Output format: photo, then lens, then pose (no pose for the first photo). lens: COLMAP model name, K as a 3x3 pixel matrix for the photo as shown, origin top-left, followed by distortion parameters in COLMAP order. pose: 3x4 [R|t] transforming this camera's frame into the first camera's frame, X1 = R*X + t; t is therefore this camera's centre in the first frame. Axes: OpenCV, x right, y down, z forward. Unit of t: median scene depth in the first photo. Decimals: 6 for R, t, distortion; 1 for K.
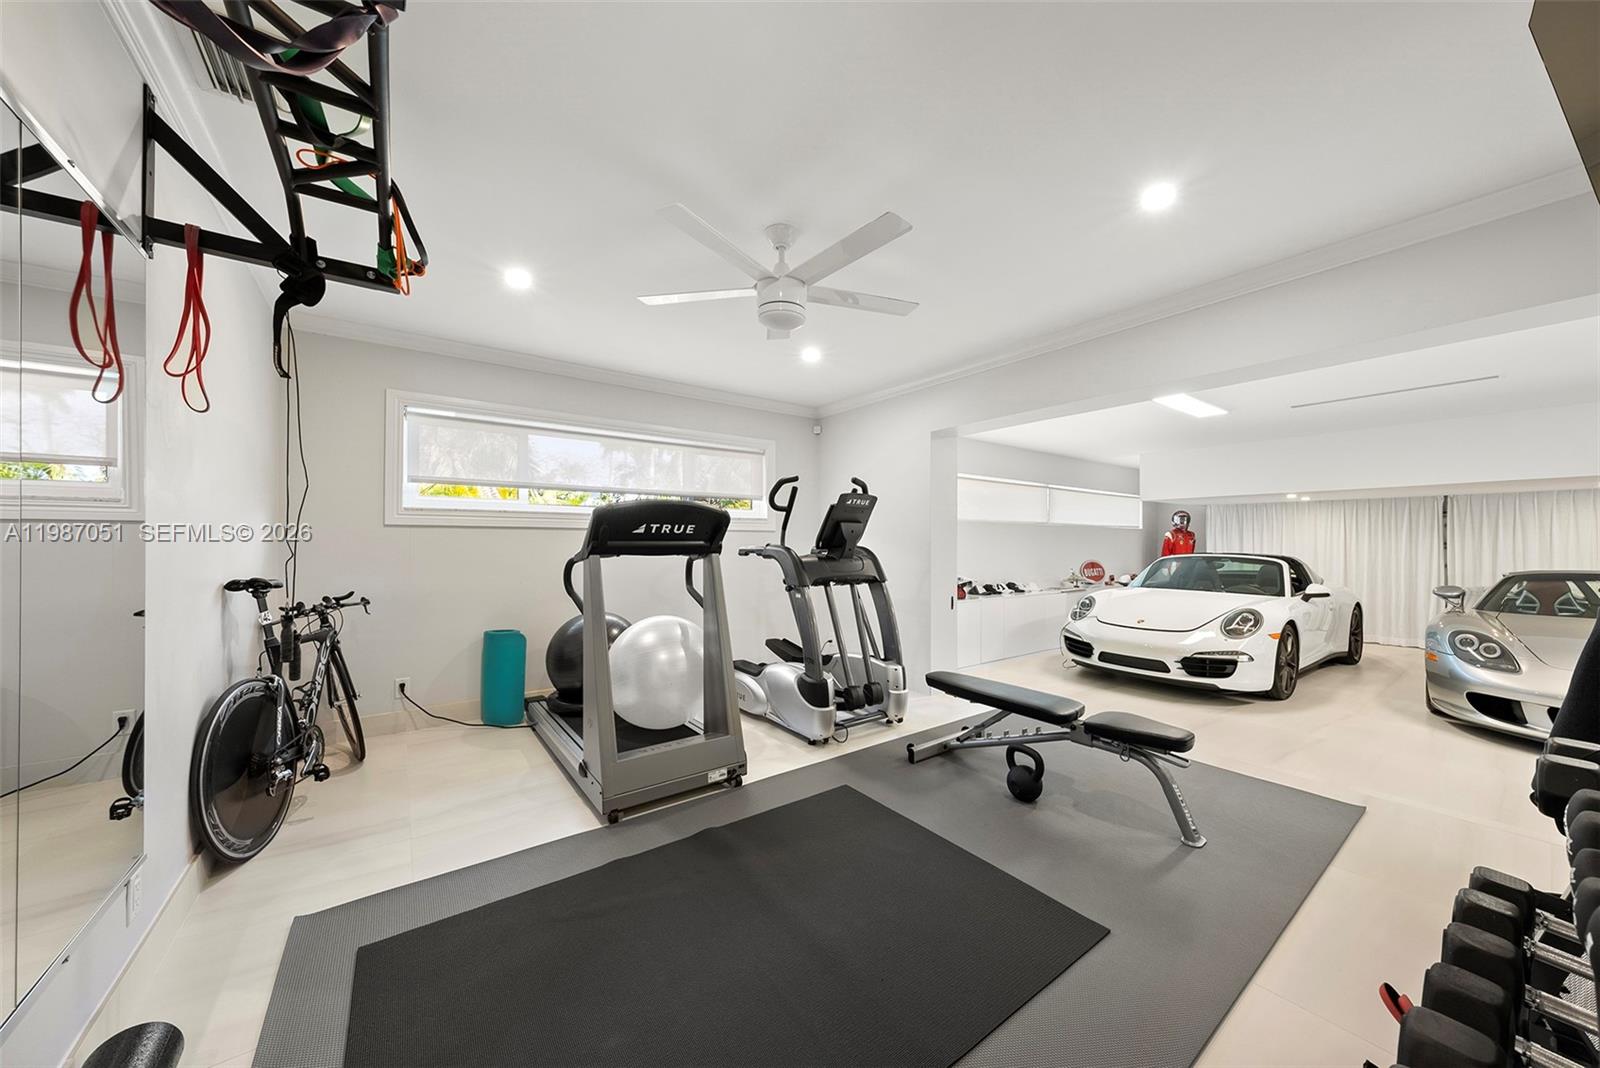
lens RADIAL K [[551.8, 0, 800.8], [0, 551.8, 524.2], [0, 0, 1]] dist [-0.001224, -0.000075]
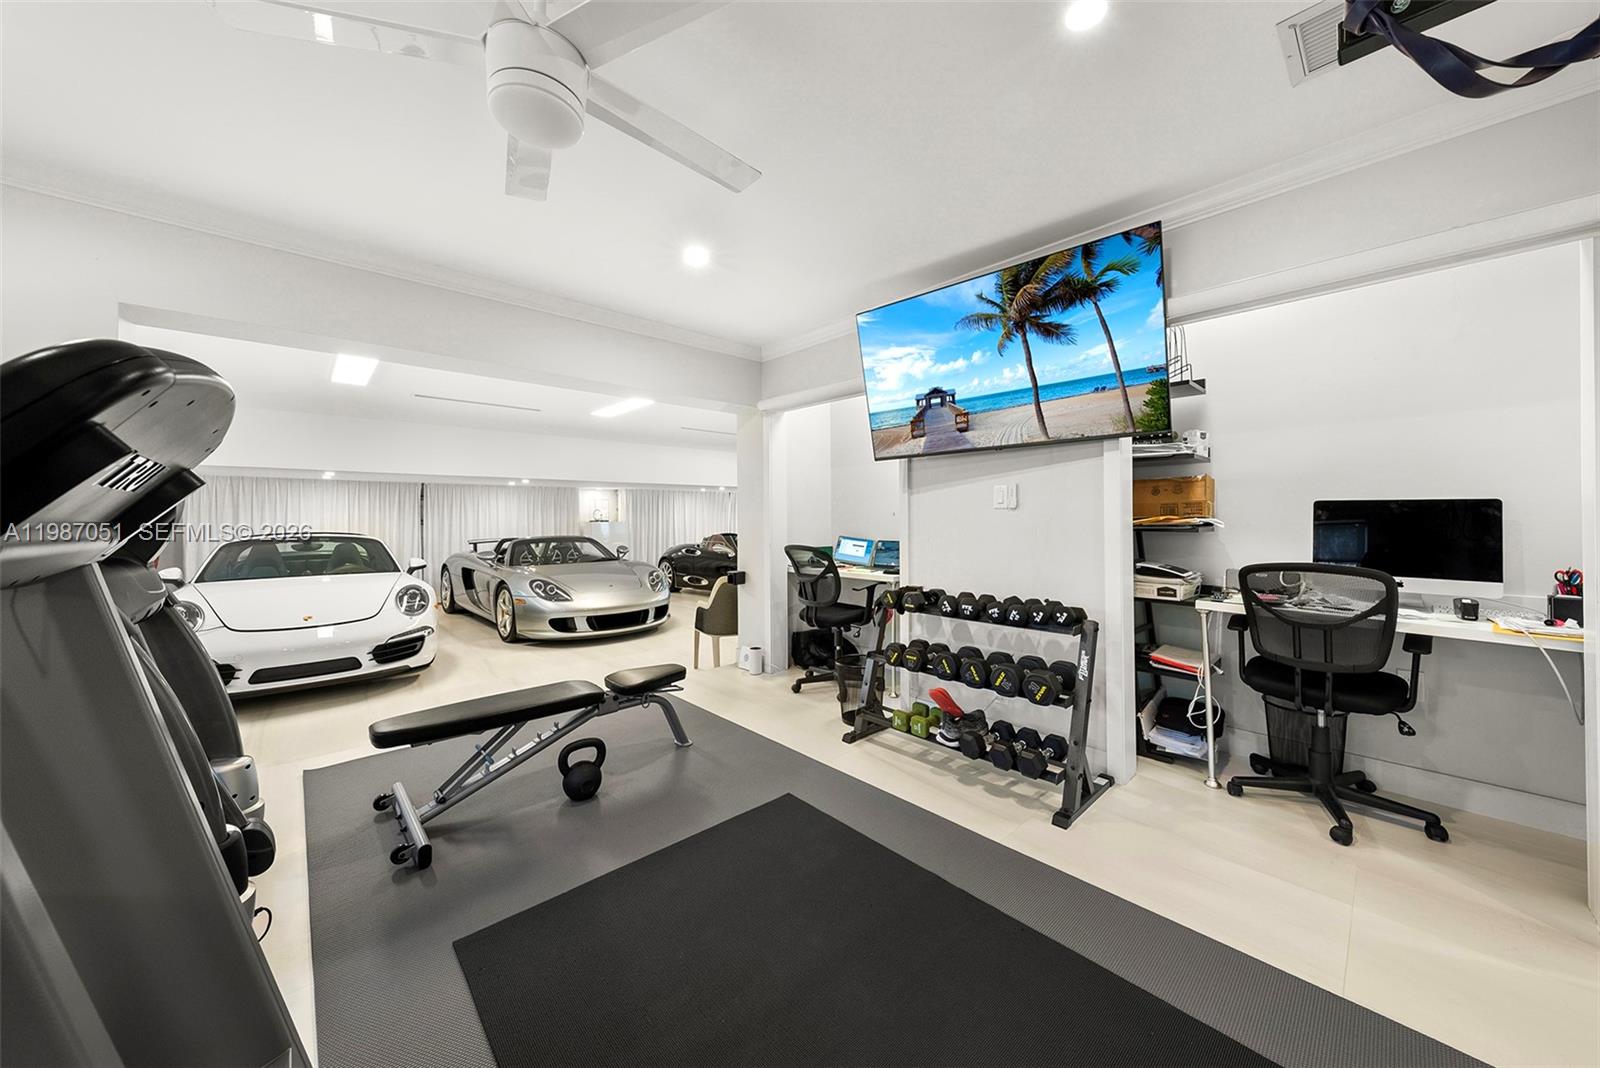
lens RADIAL K [[559.1, 0, 798.6], [0, 559.1, 516.7], [0, 0, 1]] dist [-0.001530, -0.000174]
pose [[-0.106484, 0.000541, 0.994314, -0.304266], [-0.026853, 0.999634, -0.003420, 0.009998], [-0.993952, -0.027064, -0.106431, 0.403348]]
